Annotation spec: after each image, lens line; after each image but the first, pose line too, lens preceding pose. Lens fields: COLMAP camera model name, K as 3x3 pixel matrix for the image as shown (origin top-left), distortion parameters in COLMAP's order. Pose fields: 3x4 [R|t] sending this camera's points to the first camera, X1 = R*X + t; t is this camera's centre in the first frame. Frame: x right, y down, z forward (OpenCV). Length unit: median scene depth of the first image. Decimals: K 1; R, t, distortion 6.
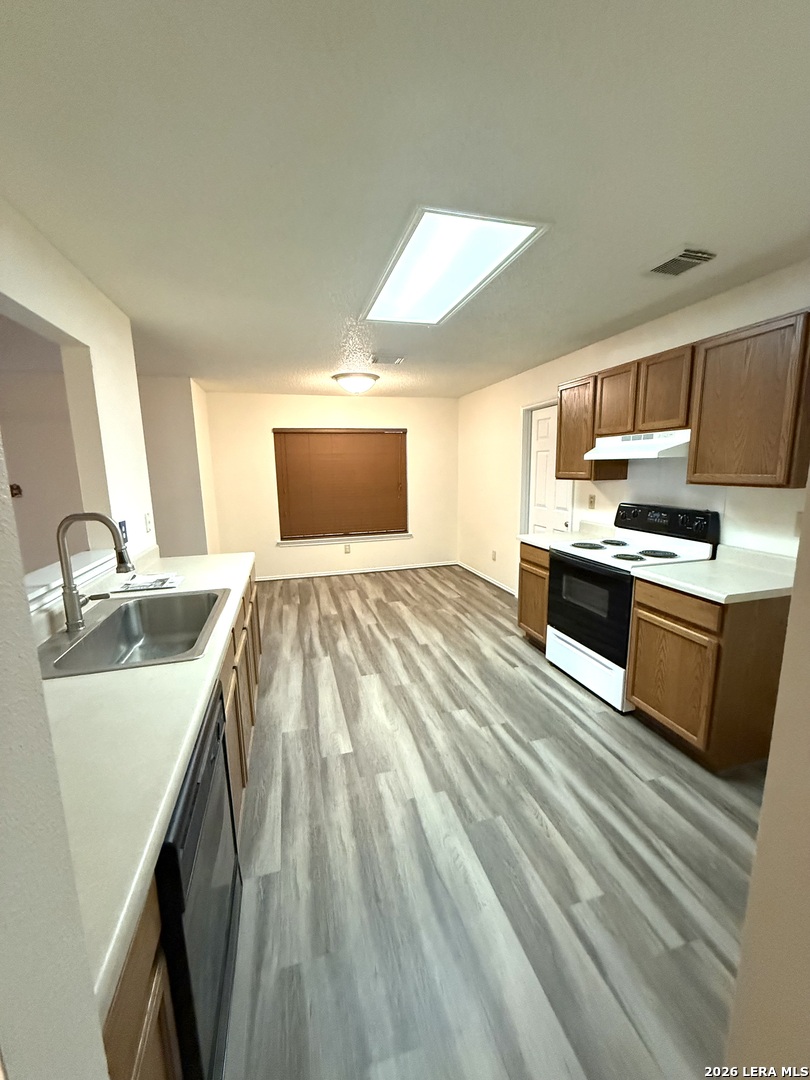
lens RADIAL K [[429.5, 0, 405.0], [0, 429.5, 540.0], [0, 0, 1]] dist [0.001944, 0.000122]
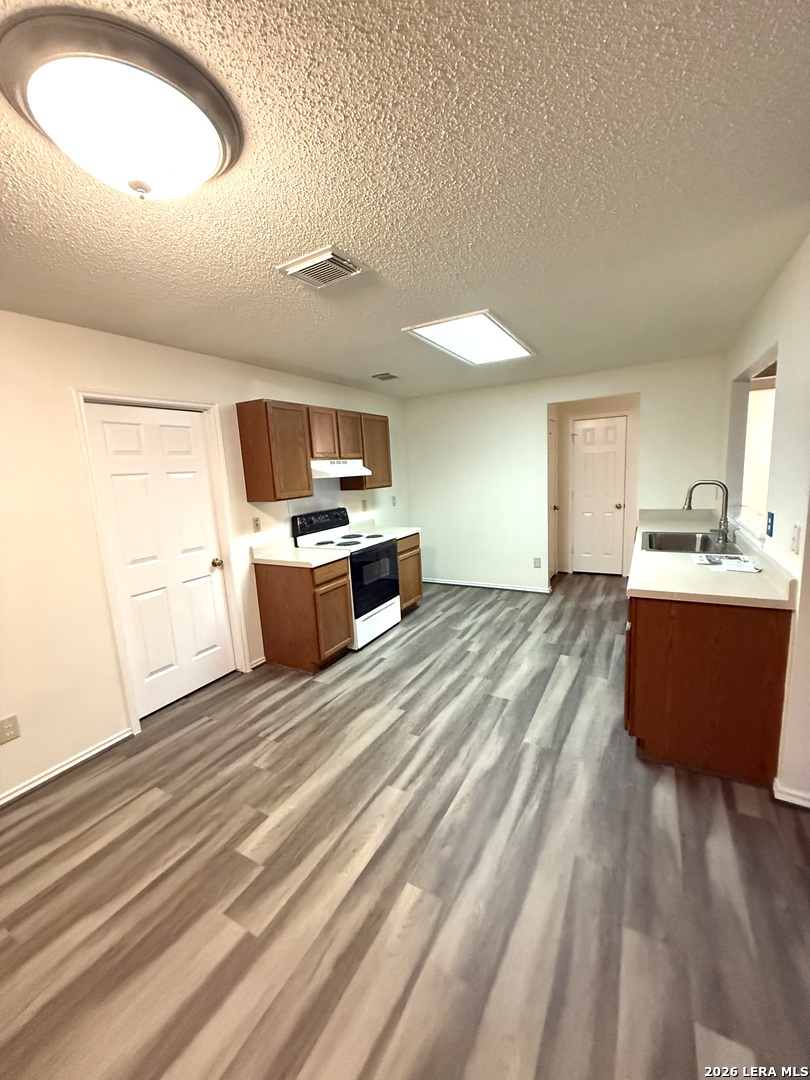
lens RADIAL K [[429.5, 0, 405.0], [0, 429.5, 540.0], [0, 0, 1]] dist [0.001944, 0.000122]
pose [[-0.707154, -0.058326, 0.704650, -0.542064], [0.187806, 0.945299, 0.266719, -0.278330], [-0.681661, 0.320949, -0.657518, 1.563287]]
